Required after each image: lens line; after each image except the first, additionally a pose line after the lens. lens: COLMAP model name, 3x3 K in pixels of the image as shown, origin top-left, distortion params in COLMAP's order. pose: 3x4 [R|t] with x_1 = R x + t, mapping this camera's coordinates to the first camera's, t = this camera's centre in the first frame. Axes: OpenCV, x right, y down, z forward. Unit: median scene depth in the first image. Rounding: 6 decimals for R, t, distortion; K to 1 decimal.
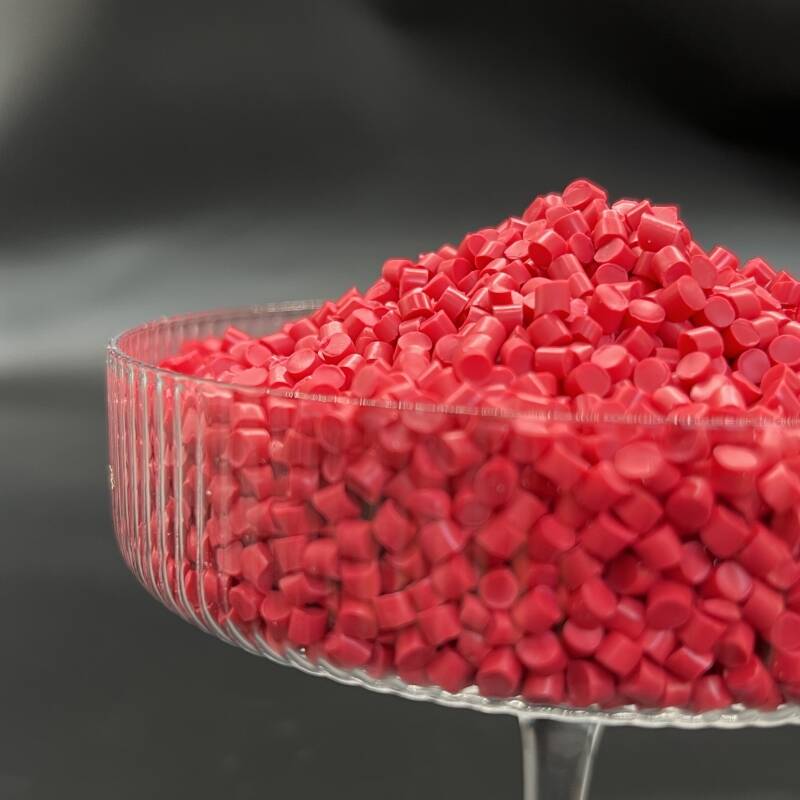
lens RADIAL K [[1179.6, 0, 400.0], [0, 1179.6, 400.0], [0, 0, 1]] dist [0.087836, -0.130320]
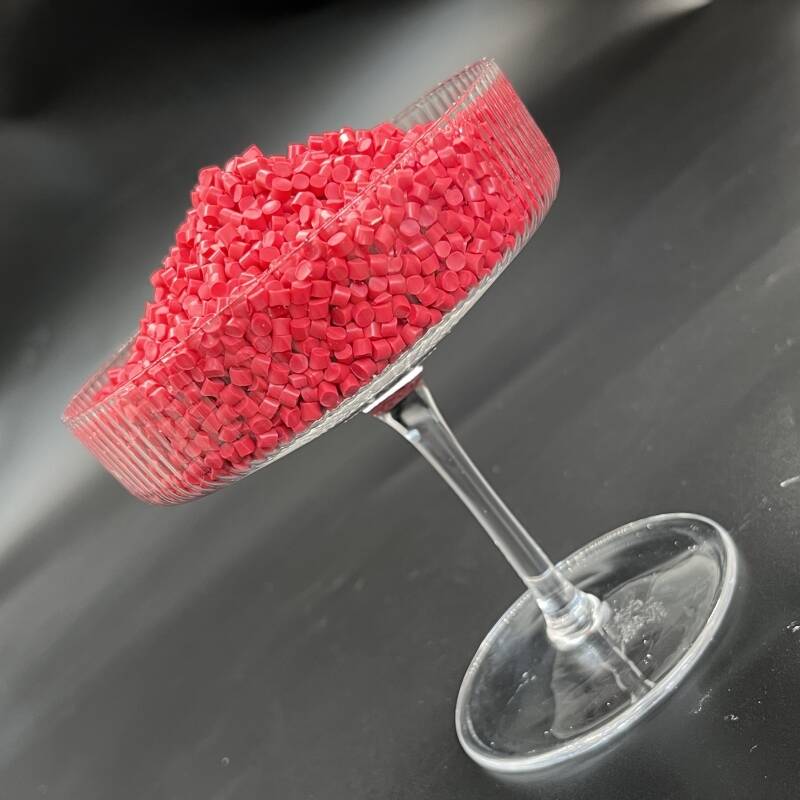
lens RADIAL K [[1179.6, 0, 400.0], [0, 1179.6, 400.0], [0, 0, 1]] dist [0.087836, -0.130320]
pose [[0.738710, -0.671394, 0.059485, 0.044173], [0.666465, 0.740755, 0.084303, 0.135445], [-0.100664, -0.022631, 0.994663, -0.934687]]
